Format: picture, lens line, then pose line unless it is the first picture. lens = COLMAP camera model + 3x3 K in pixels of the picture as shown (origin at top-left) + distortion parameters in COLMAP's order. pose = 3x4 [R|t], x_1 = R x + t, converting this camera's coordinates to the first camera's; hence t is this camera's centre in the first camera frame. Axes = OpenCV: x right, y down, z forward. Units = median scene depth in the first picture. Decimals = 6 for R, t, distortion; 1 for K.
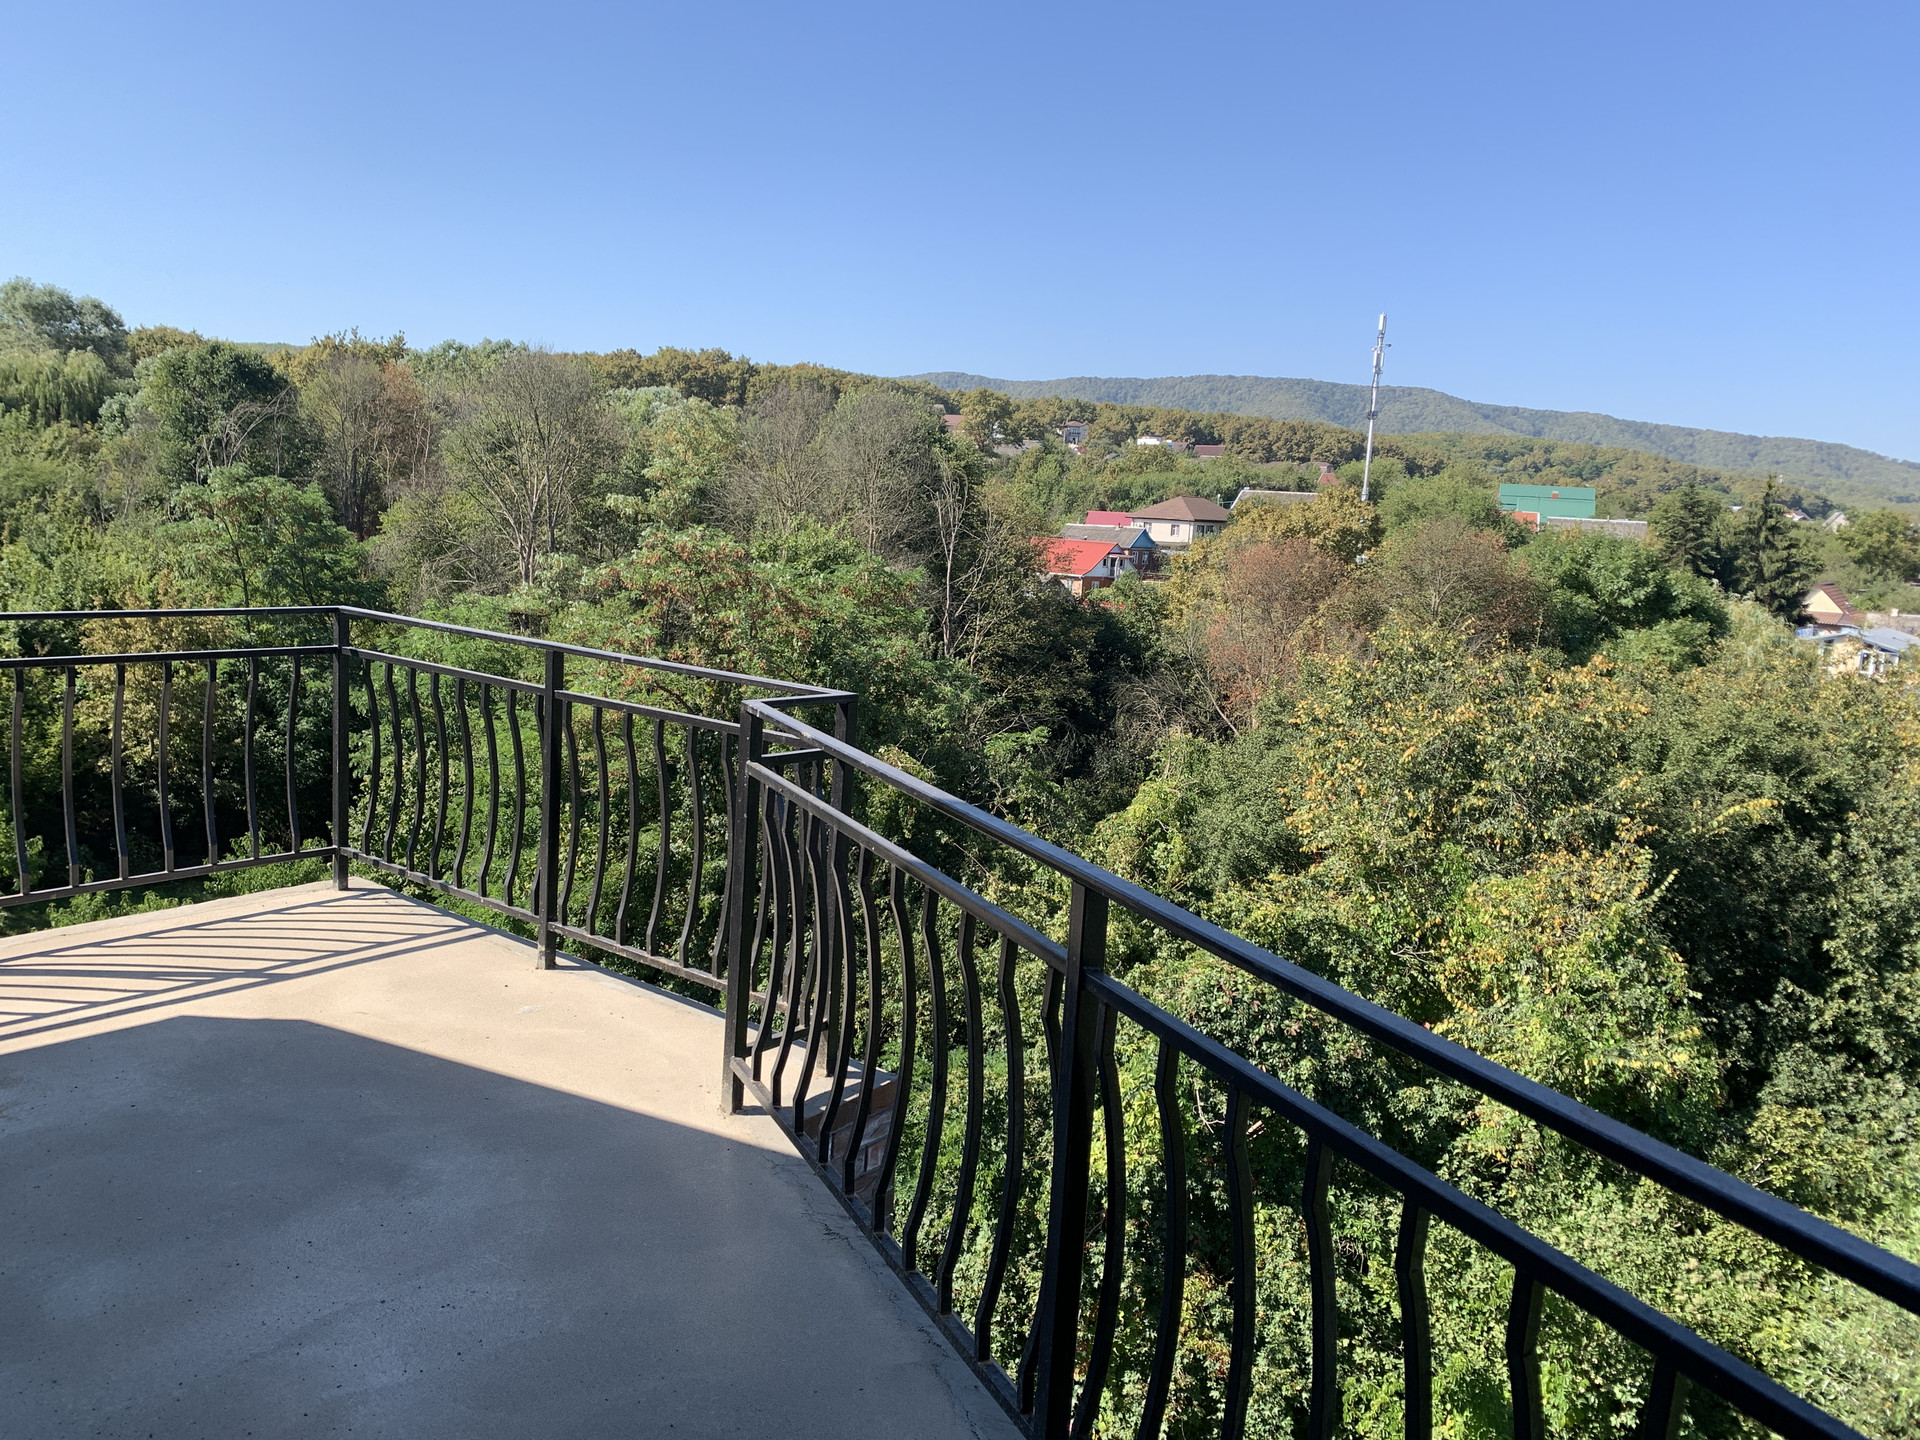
lens RADIAL K [[1463.8, 0, 960.0], [0, 1463.8, 720.0], [0, 0, 1]] dist [0.001655, 0.001817]
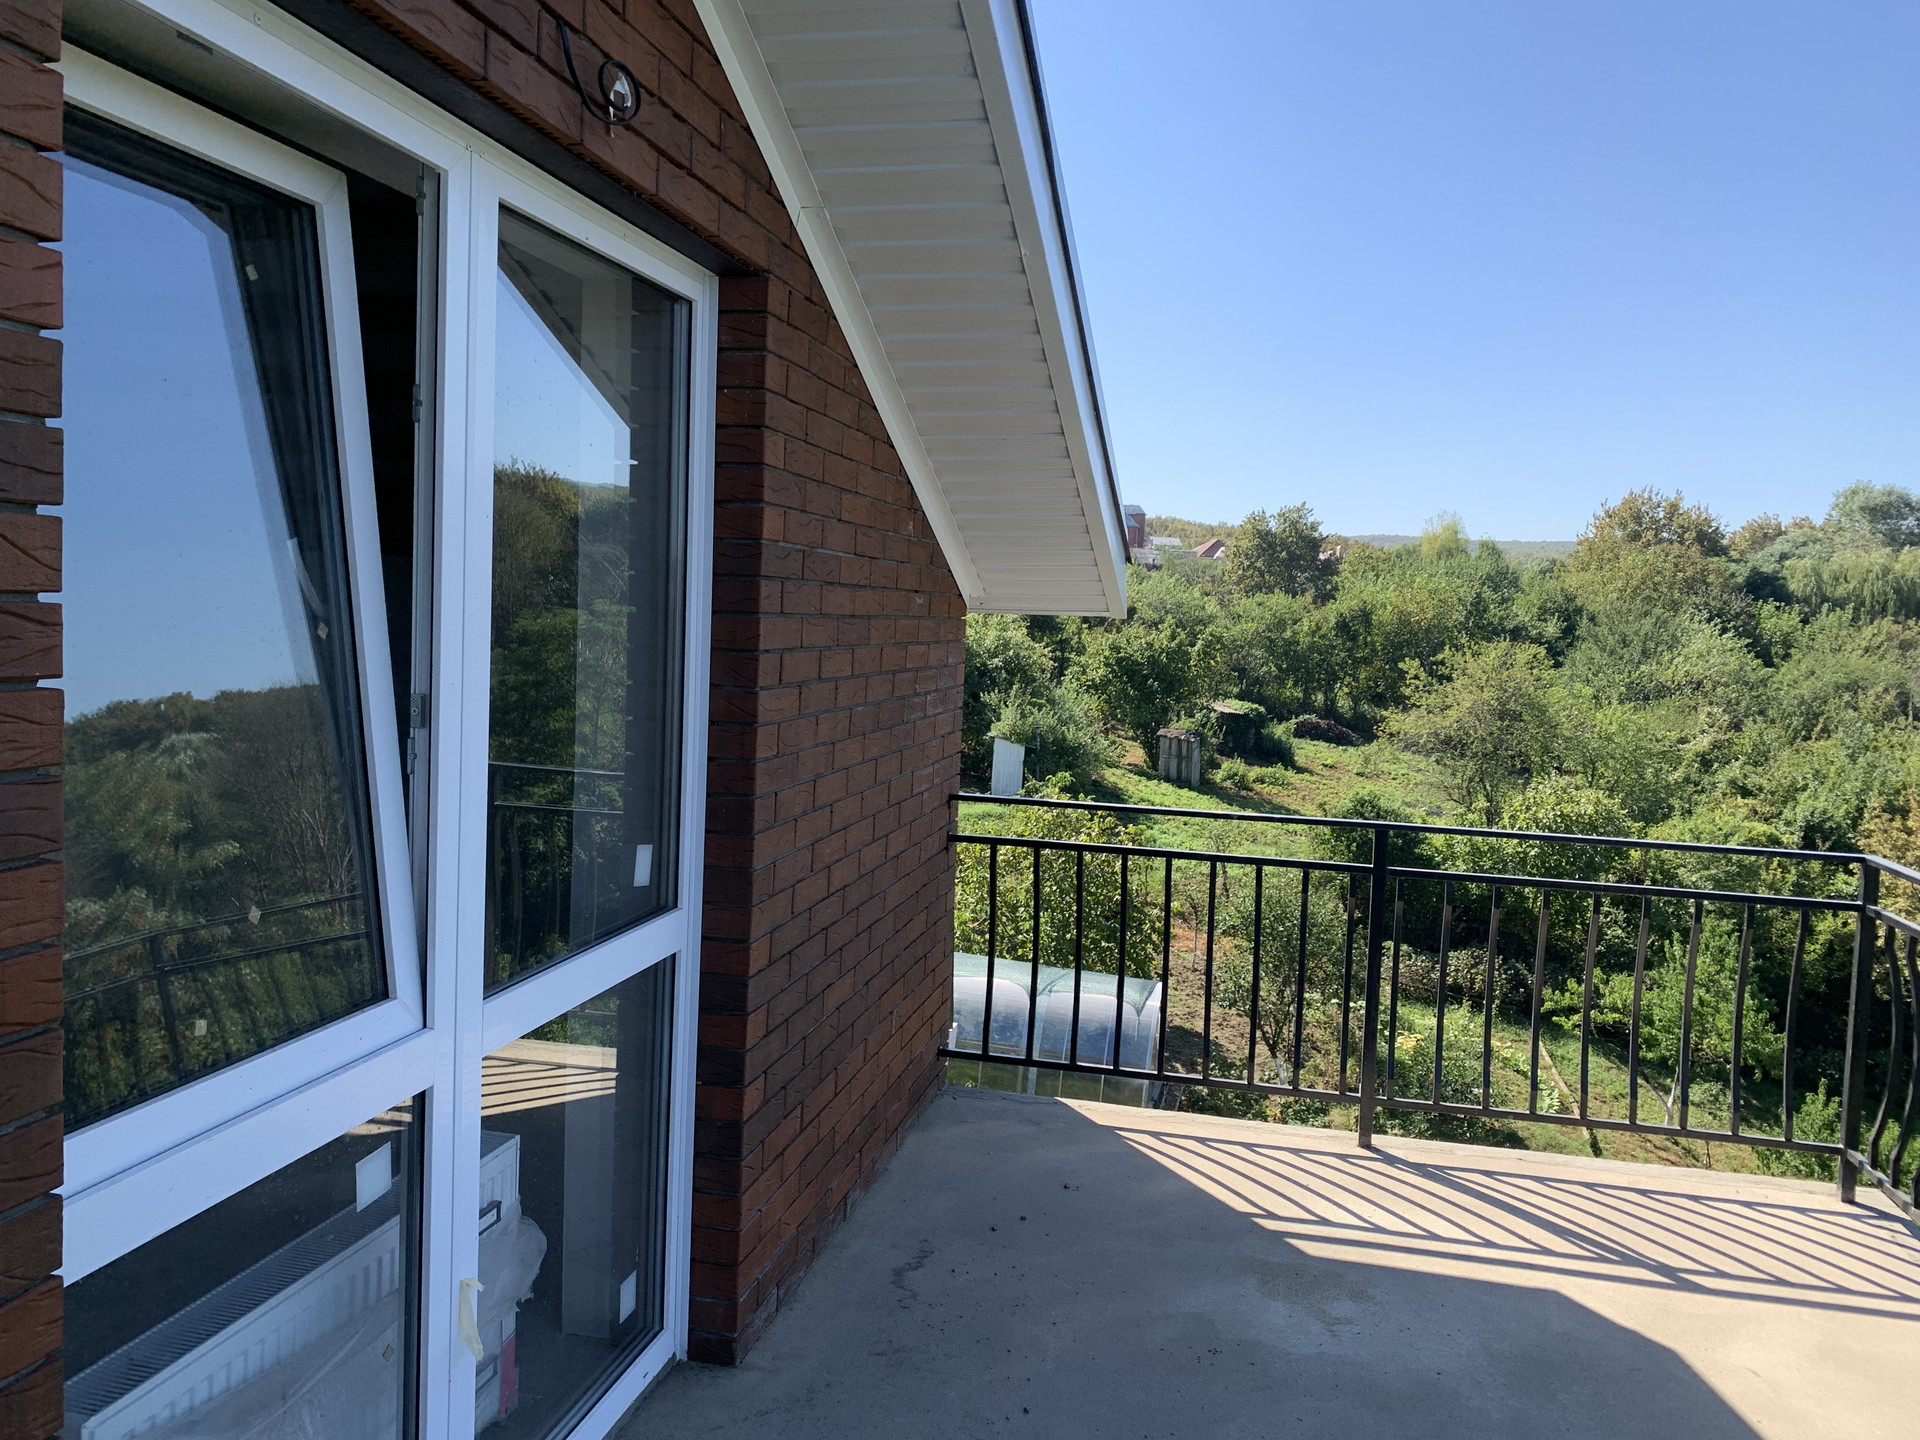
lens RADIAL K [[1463.8, 0, 960.0], [0, 1463.8, 720.0], [0, 0, 1]] dist [0.001655, 0.001817]
pose [[0.435206, 0.028229, -0.899888, 0.087919], [-0.145257, 0.988616, -0.039237, -0.044837], [0.888536, 0.147791, 0.434352, 0.172354]]
